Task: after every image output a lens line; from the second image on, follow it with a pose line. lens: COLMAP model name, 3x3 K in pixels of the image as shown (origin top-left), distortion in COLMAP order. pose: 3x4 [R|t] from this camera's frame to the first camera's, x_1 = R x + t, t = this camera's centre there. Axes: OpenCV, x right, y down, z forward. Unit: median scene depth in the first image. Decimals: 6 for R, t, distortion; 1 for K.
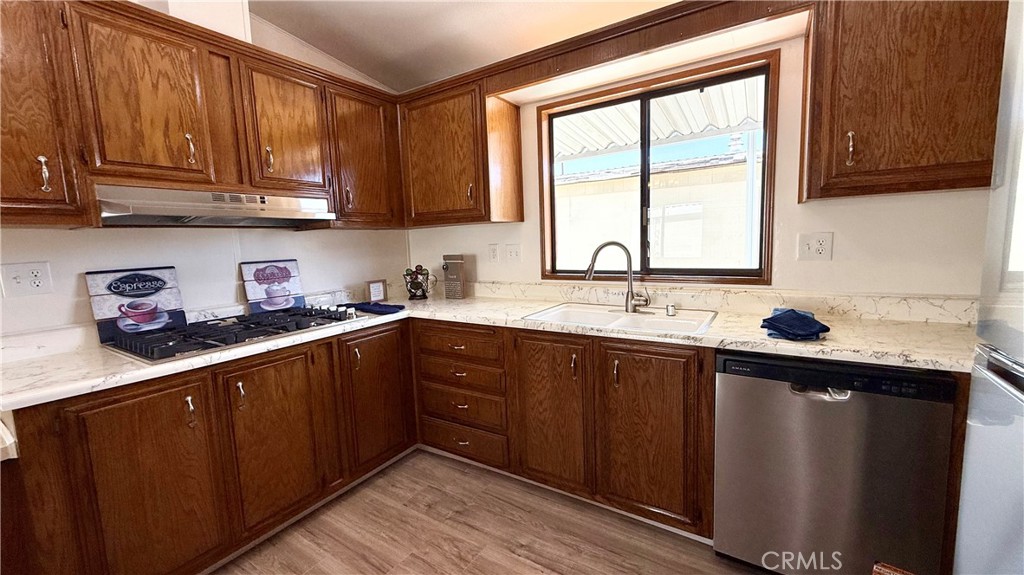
lens RADIAL K [[408.4, 0, 506.2], [0, 408.4, 285.7], [0, 0, 1]] dist [-0.000583, 0.000378]
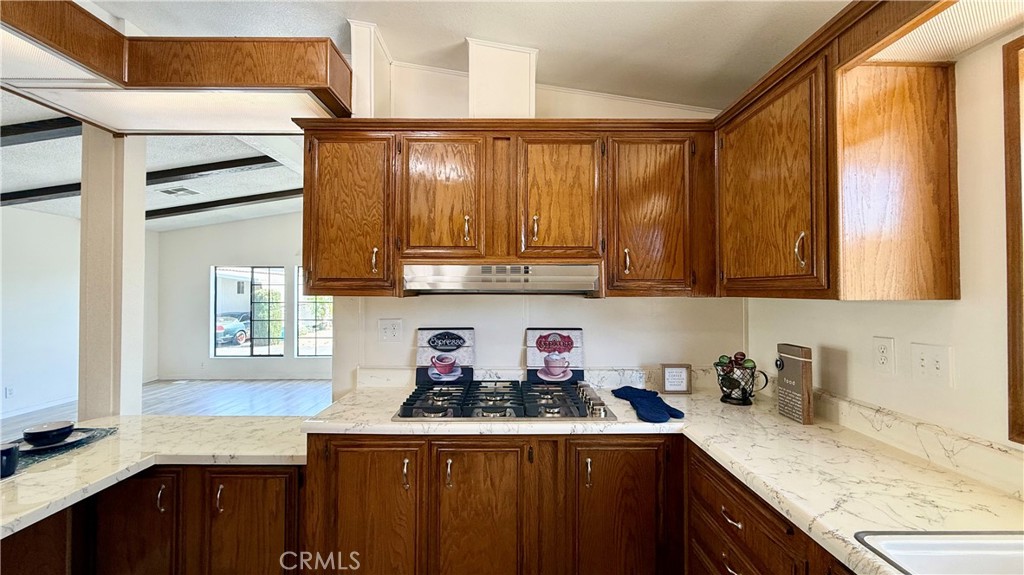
lens RADIAL K [[408.4, 0, 509.1], [0, 408.4, 285.4], [0, 0, 1]] dist [-0.000583, 0.000378]
pose [[0.553583, 0.025352, -0.832408, 0.195828], [-0.114367, 0.992381, -0.045834, -0.125473], [0.824904, 0.120573, 0.552264, 0.437769]]
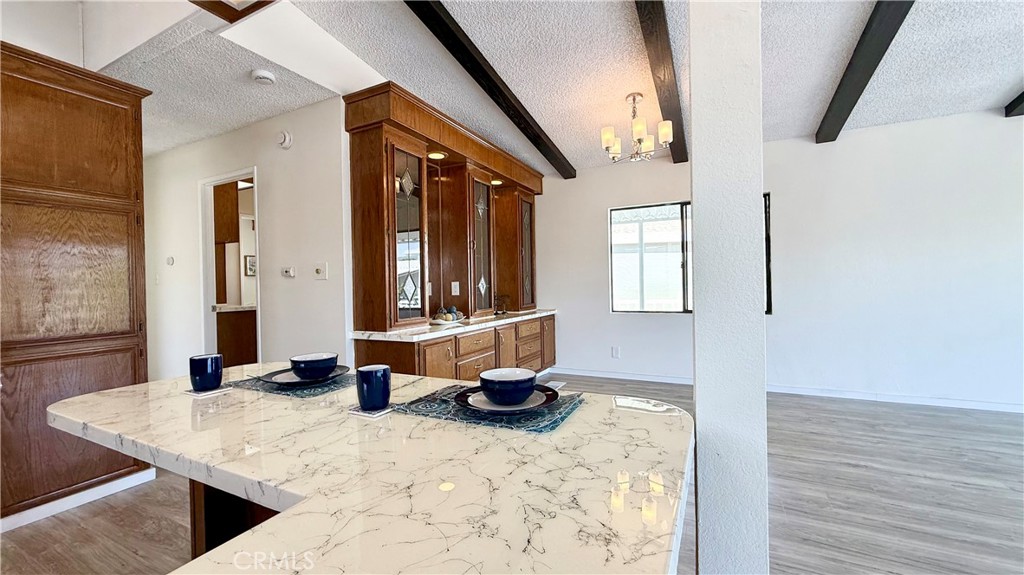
lens RADIAL K [[408.4, 0, 510.1], [0, 408.4, 285.9], [0, 0, 1]] dist [-0.000583, 0.000378]
pose [[-0.992148, 0.057953, -0.110831, -1.052243], [0.044381, 0.991632, 0.121226, 0.075355], [0.116929, 0.115355, -0.986418, 0.656397]]
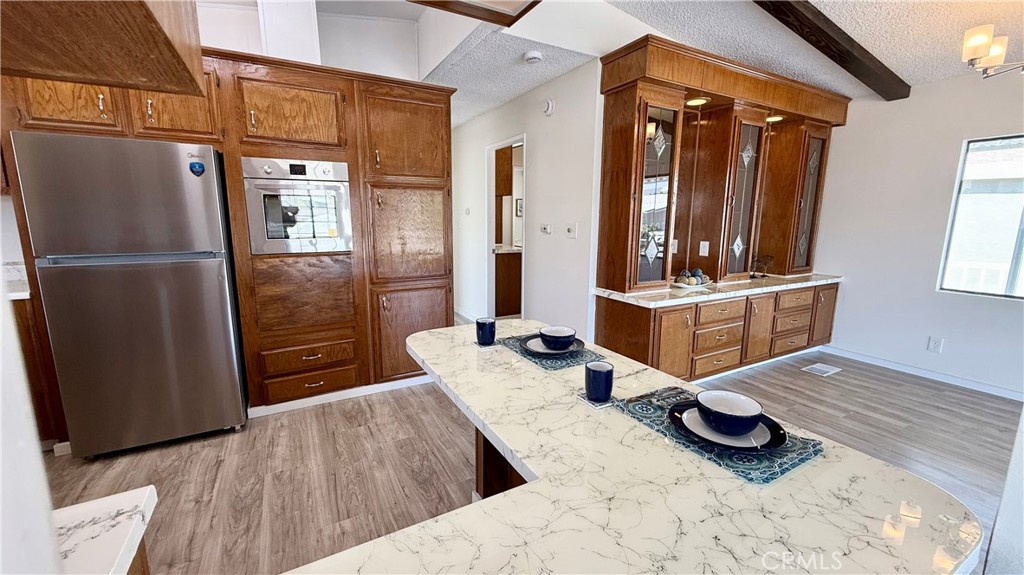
lens RADIAL K [[408.4, 0, 509.3], [0, 408.4, 285.8], [0, 0, 1]] dist [-0.000583, 0.000378]
pose [[-0.885372, -0.046773, 0.462525, -1.088453], [0.078669, 0.965503, 0.248226, -0.044807], [-0.458179, 0.256158, -0.851149, 0.681890]]
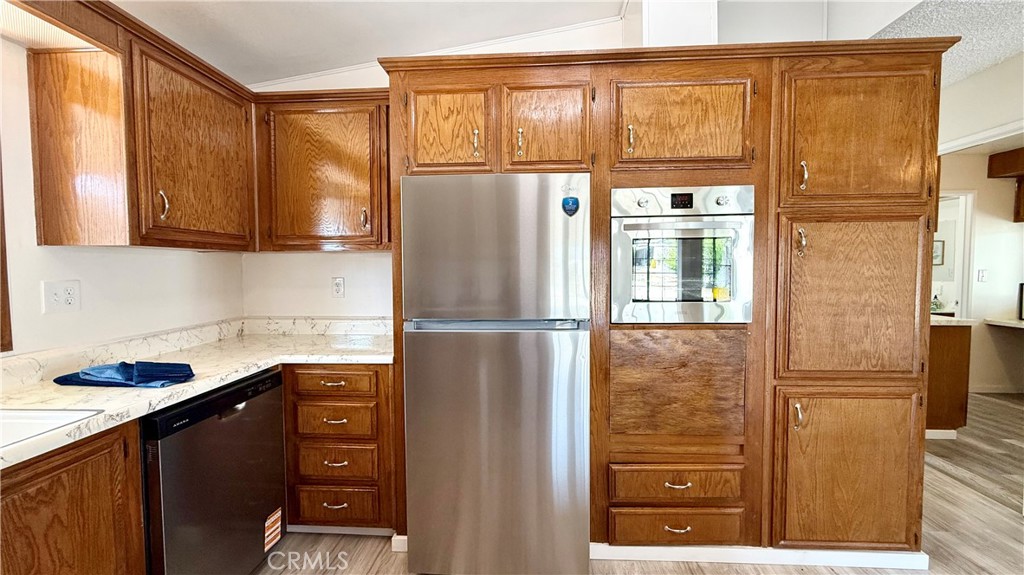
lens RADIAL K [[408.4, 0, 507.4], [0, 408.4, 286.3], [0, 0, 1]] dist [-0.000583, 0.000378]
pose [[-0.492652, 0.000849, 0.870226, -0.440102], [0.122279, 0.990146, 0.068258, -0.056412], [-0.861593, 0.140038, -0.487901, 0.564091]]
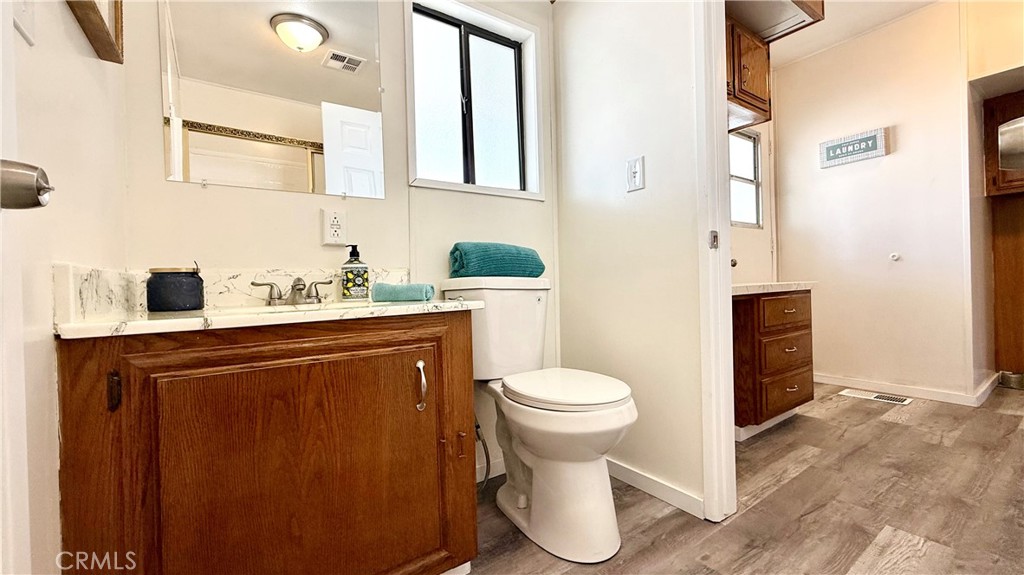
lens RADIAL K [[408.4, 0, 505.6], [0, 408.4, 284.7], [0, 0, 1]] dist [-0.000583, 0.000378]
pose [[-0.379106, 0.051898, -0.923897, 1.058134], [-0.063741, 0.994590, 0.082024, 0.524464], [0.923155, 0.089986, -0.373747, -2.690975]]
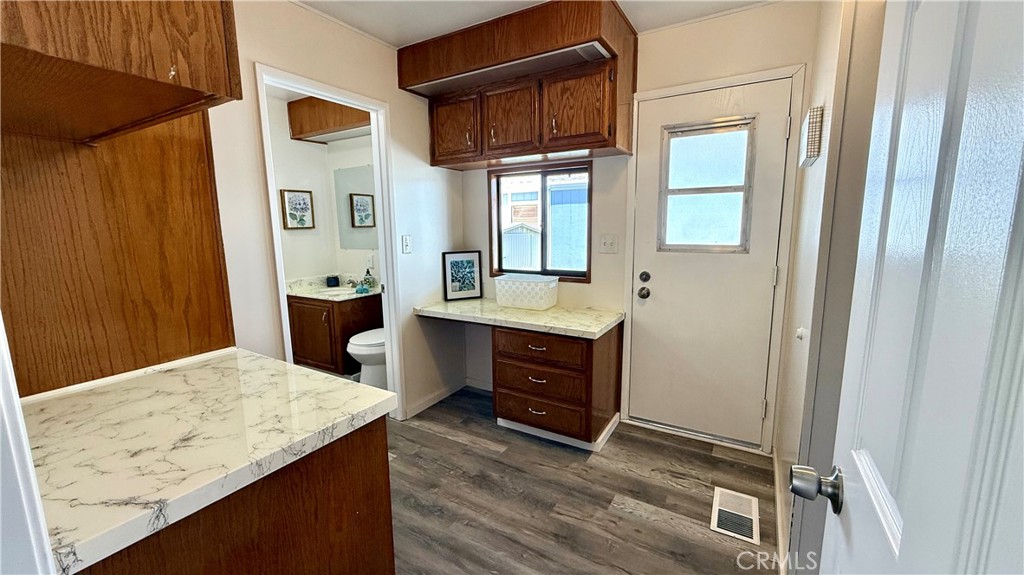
lens RADIAL K [[408.4, 0, 511.8], [0, 408.4, 284.9], [0, 0, 1]] dist [-0.000583, 0.000378]
pose [[-0.997949, 0.056542, -0.030001, -0.109485], [0.046727, 0.963870, 0.262242, 0.124501], [0.043745, 0.260303, -0.964536, -1.261683]]
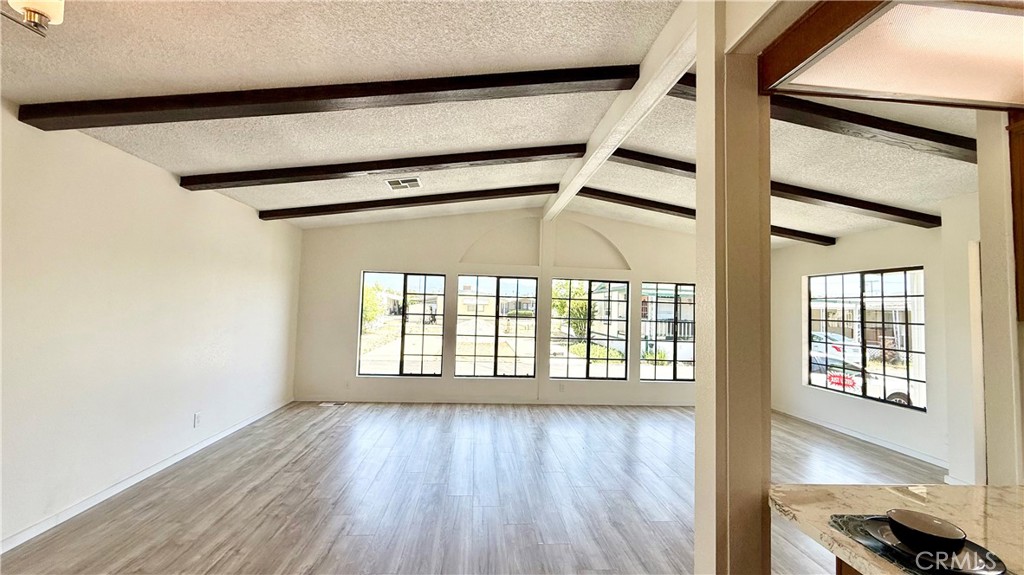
lens RADIAL K [[408.4, 0, 514.8], [0, 408.4, 301.0], [0, 0, 1]] dist [-0.000583, 0.000378]
pose [[0.614744, 0.060424, -0.786408, -1.000259], [-0.150861, 0.987661, -0.042043, 0.020744], [0.774164, 0.144484, 0.616274, -0.699924]]
